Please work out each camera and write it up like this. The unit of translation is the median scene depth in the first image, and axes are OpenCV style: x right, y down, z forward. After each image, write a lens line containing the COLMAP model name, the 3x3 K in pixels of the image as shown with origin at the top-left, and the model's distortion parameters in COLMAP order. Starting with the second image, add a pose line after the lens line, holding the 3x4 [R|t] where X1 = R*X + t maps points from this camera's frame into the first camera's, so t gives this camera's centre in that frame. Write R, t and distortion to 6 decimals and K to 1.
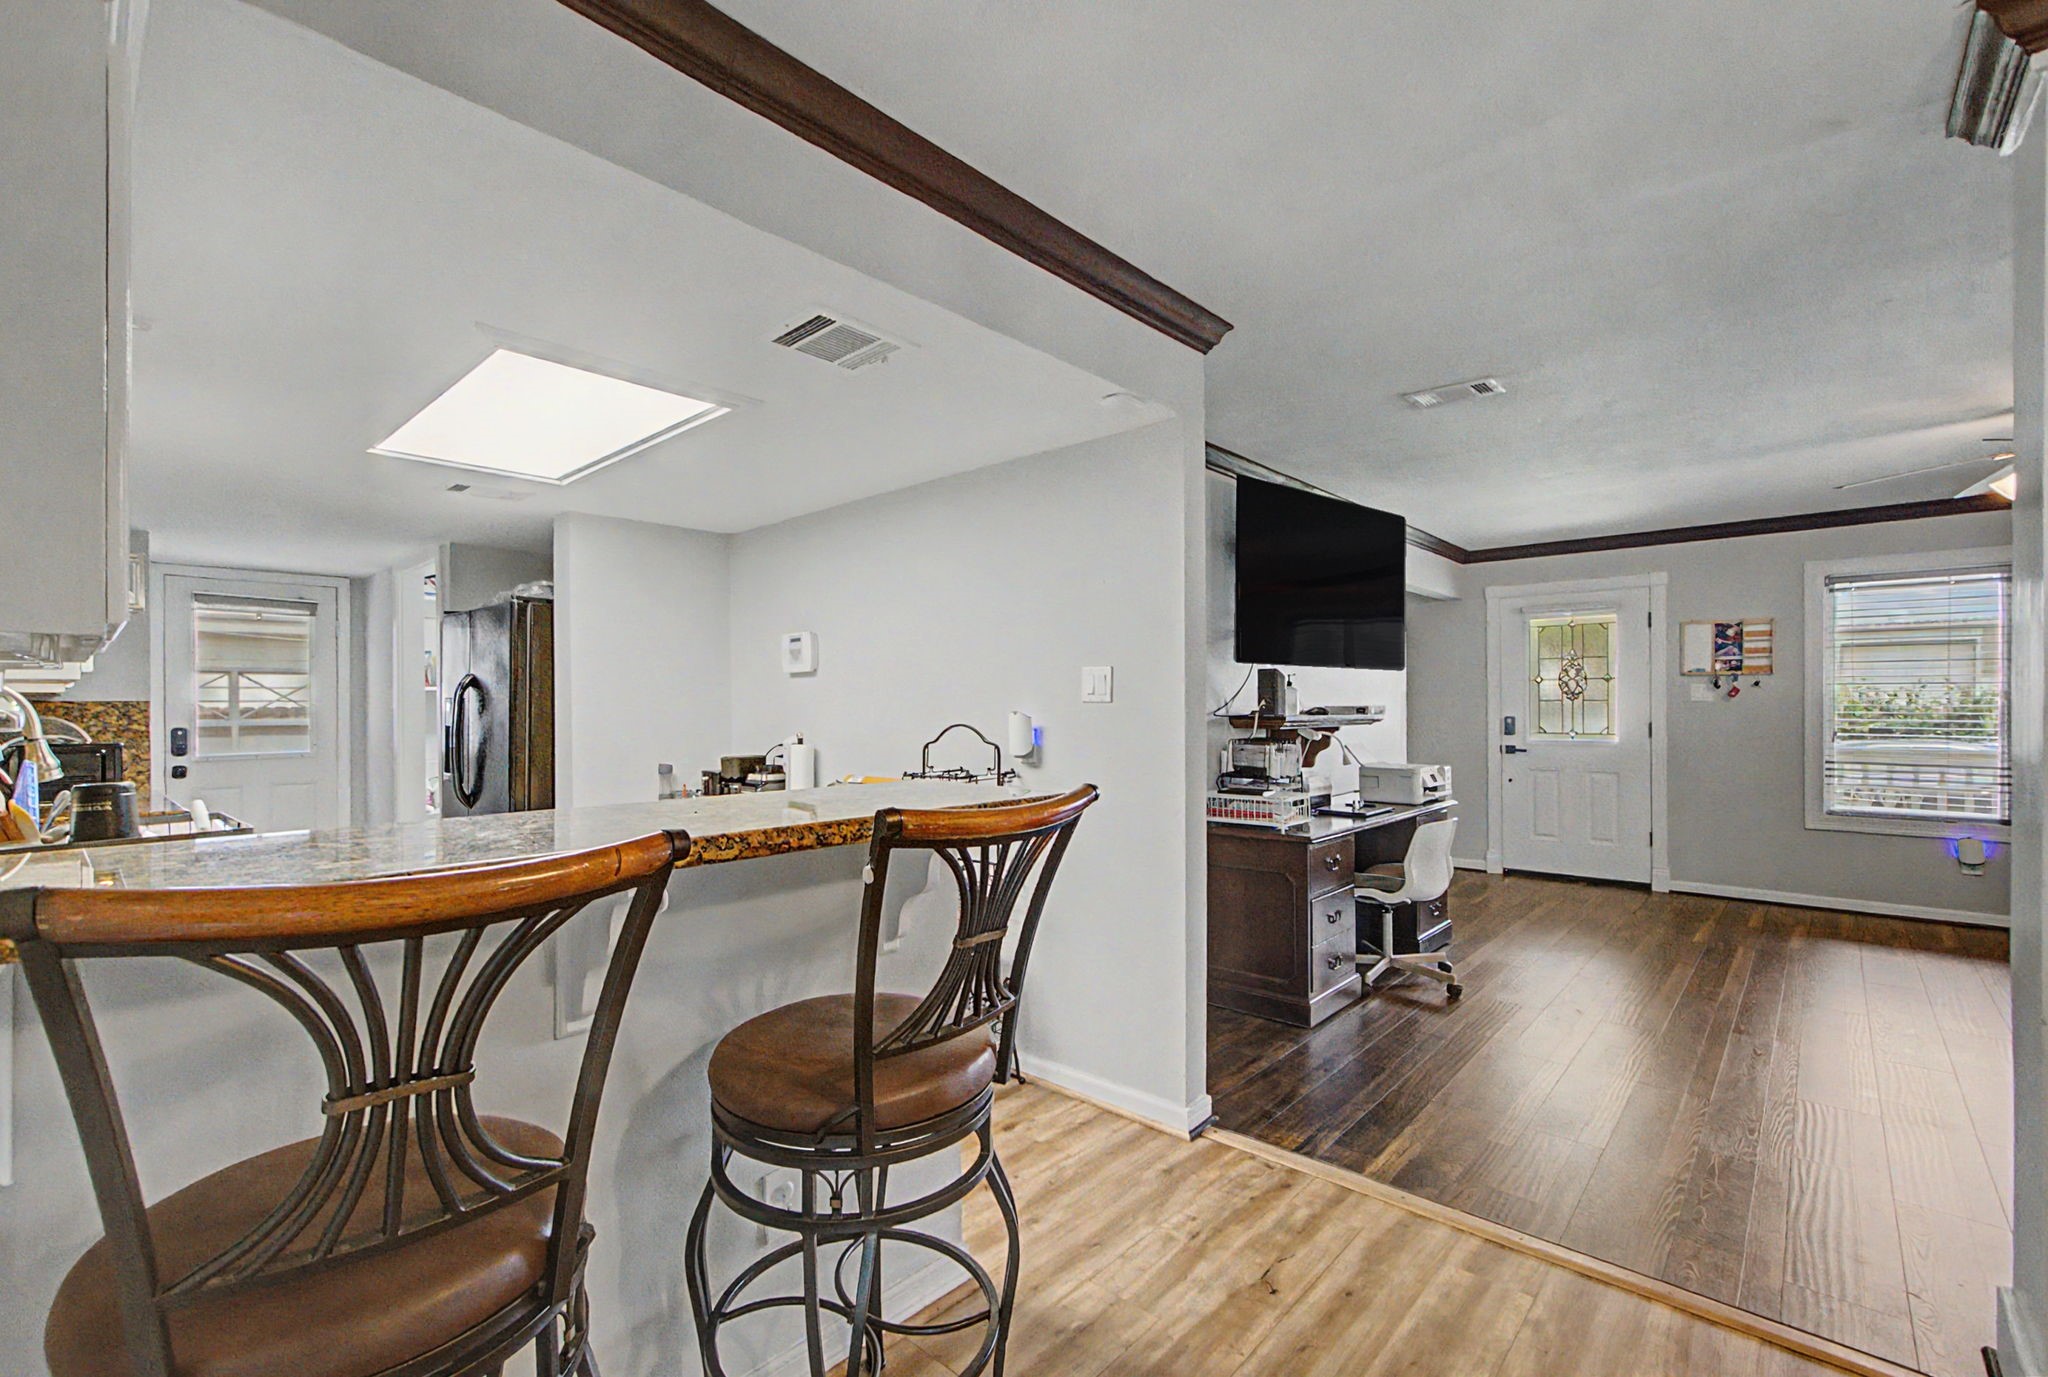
lens RADIAL K [[890.5, 0, 1014.2], [0, 890.5, 705.7], [0, 0, 1]] dist [-0.014327, -0.000151]
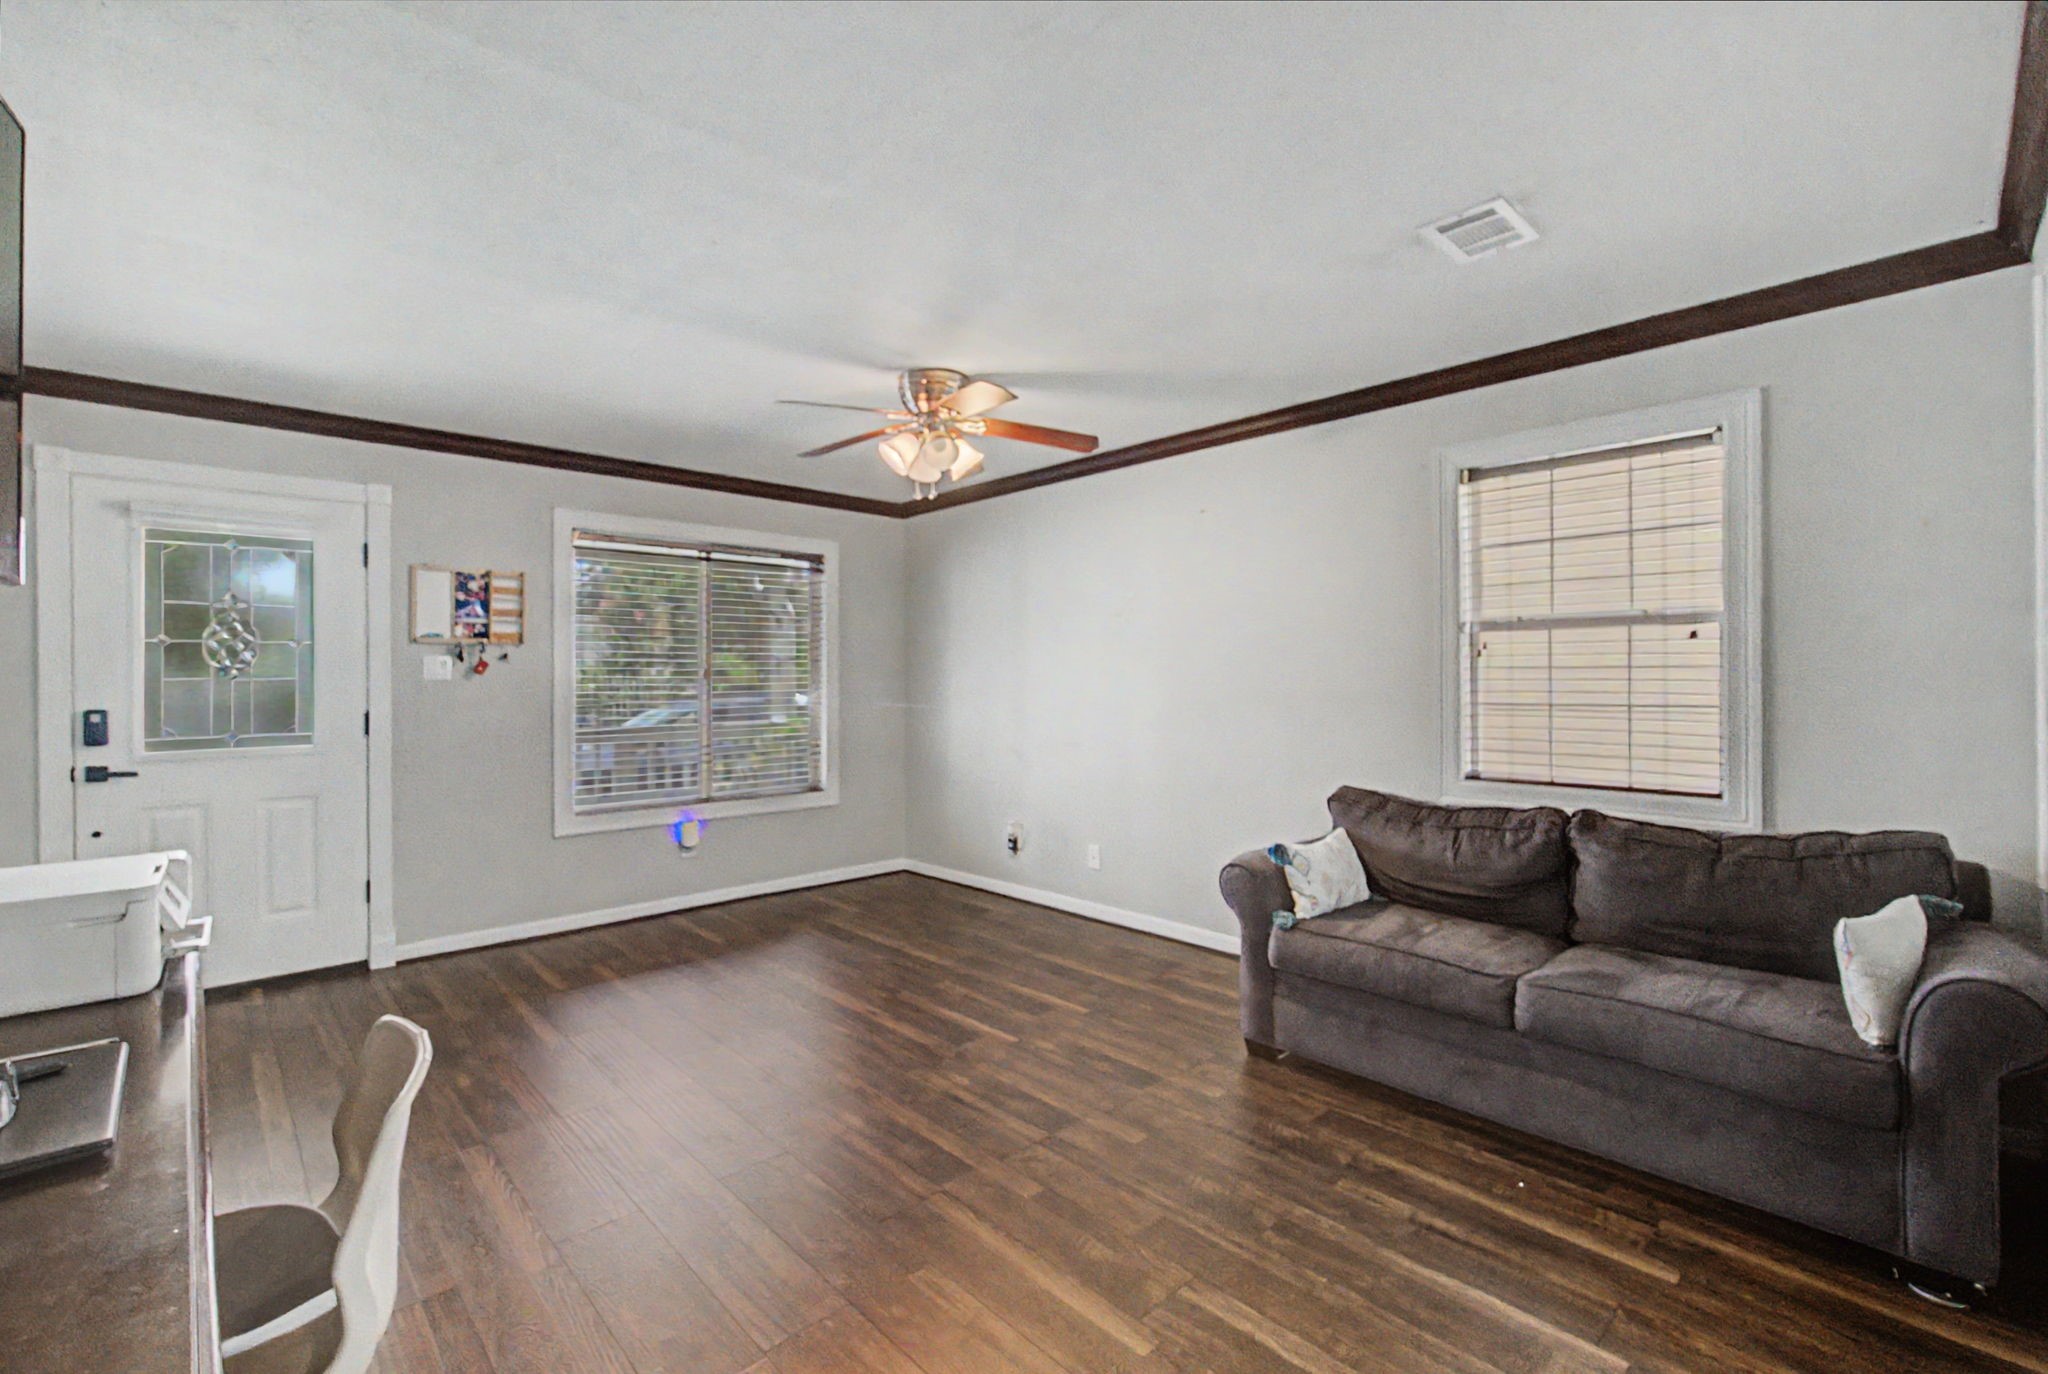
lens RADIAL K [[891.3, 0, 936.8], [0, 891.3, 675.6], [0, 0, 1]] dist [0.012365, -0.000019]
pose [[0.124259, 0.002173, 0.992247, 0.119439], [0.004702, 0.999985, -0.002779, -0.004611], [-0.992239, 0.005011, 0.124247, 0.518127]]
